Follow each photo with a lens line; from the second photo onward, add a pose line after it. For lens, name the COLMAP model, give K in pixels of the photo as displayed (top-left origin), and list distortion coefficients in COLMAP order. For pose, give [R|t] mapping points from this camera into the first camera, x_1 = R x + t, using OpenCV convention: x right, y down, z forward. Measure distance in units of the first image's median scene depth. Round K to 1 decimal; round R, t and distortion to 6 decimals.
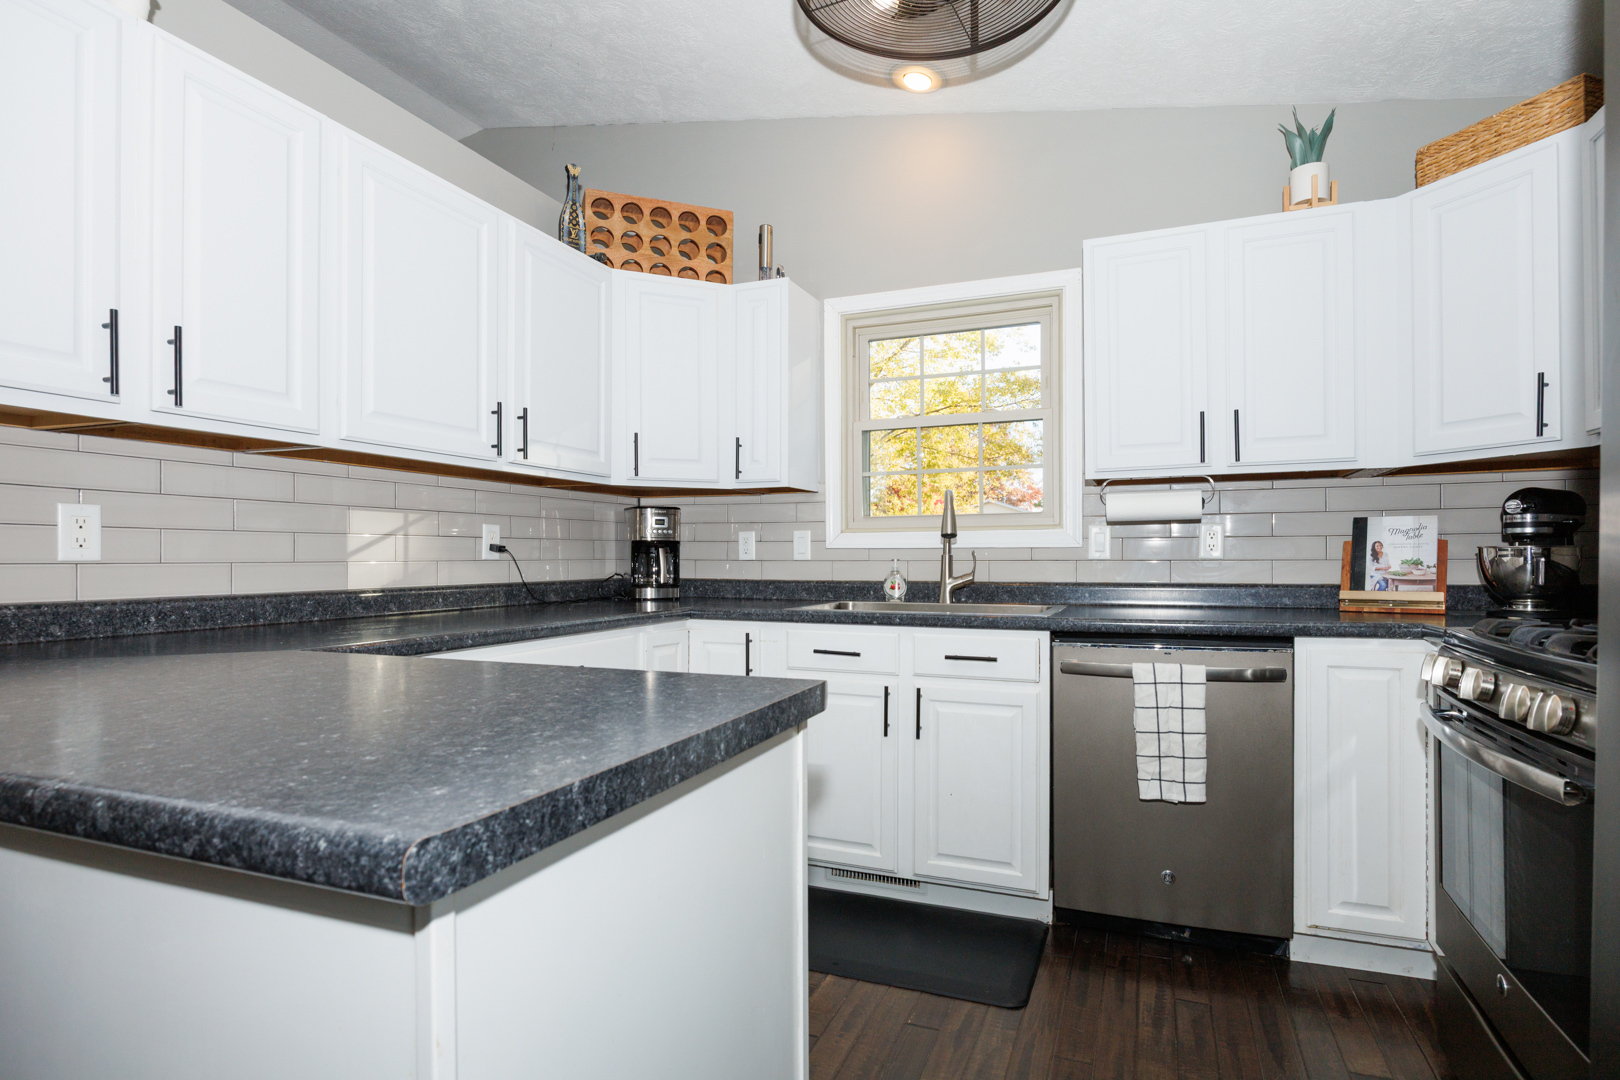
lens RADIAL K [[813.4, 0, 813.0], [0, 813.4, 566.5], [0, 0, 1]] dist [-0.009557, -0.000846]
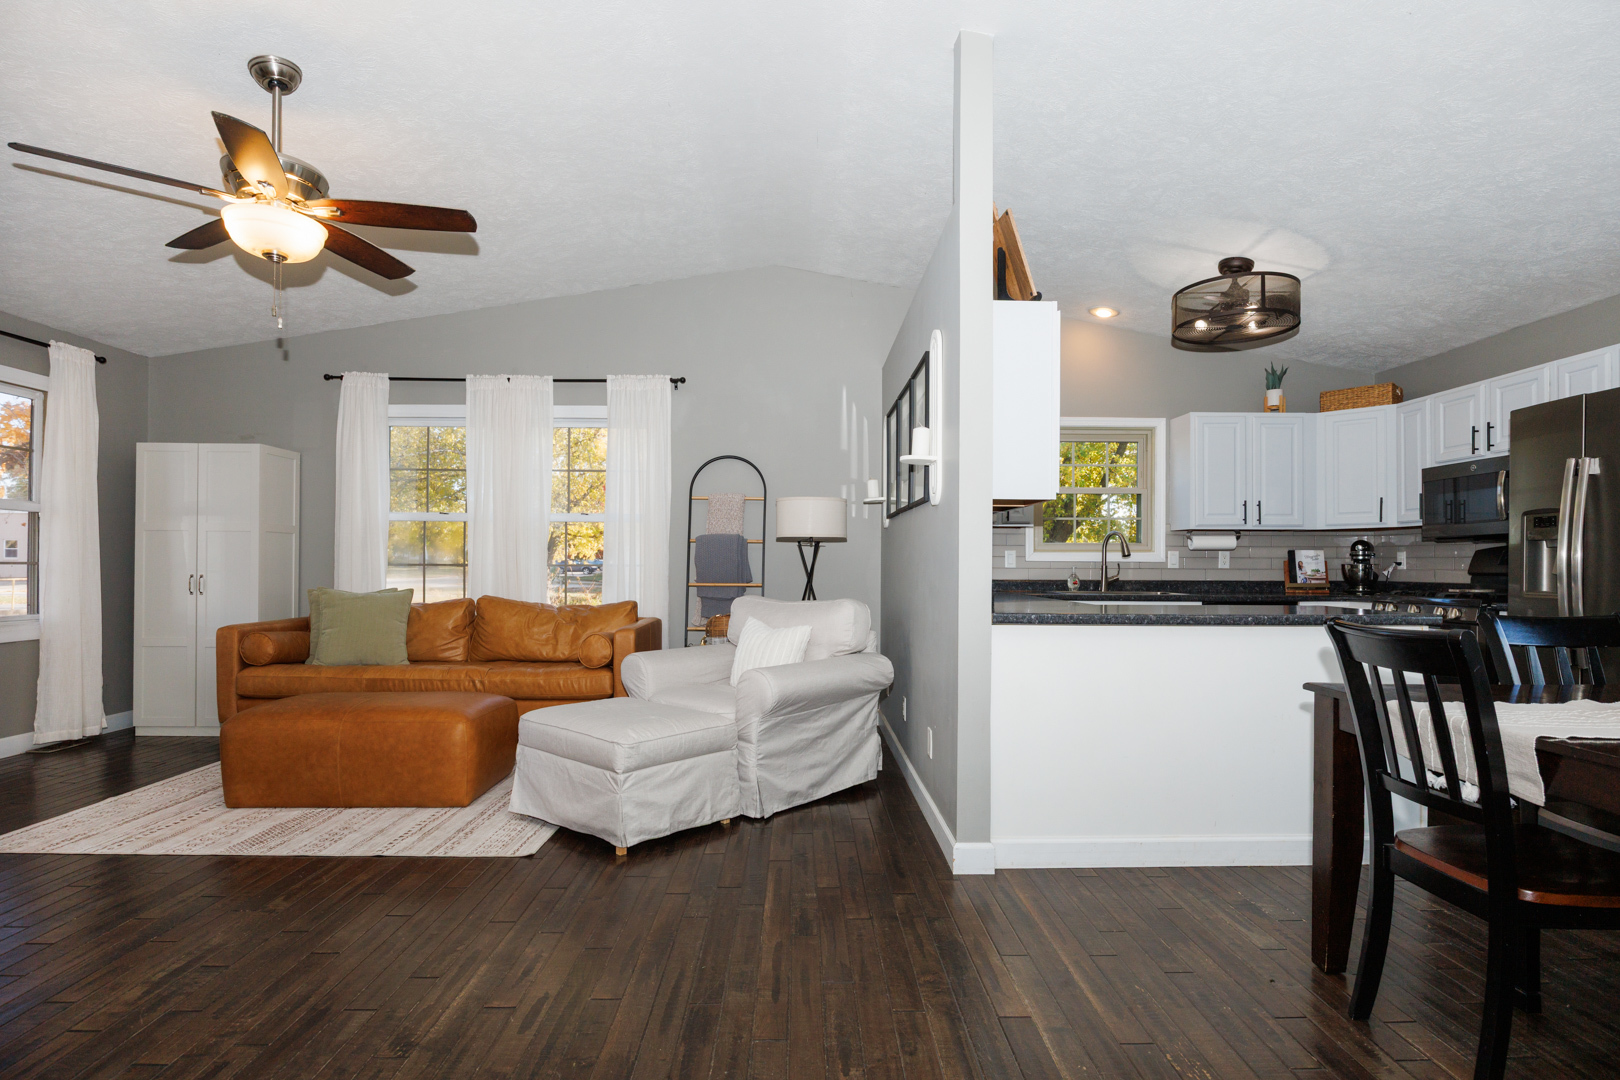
lens RADIAL K [[813.4, 0, 828.6], [0, 813.4, 568.8], [0, 0, 1]] dist [-0.009557, -0.000846]
pose [[0.916637, 0.005070, 0.399688, -1.399311], [-0.001894, 0.999963, -0.008340, 0.011570], [-0.399716, 0.006888, 0.916613, -0.547814]]
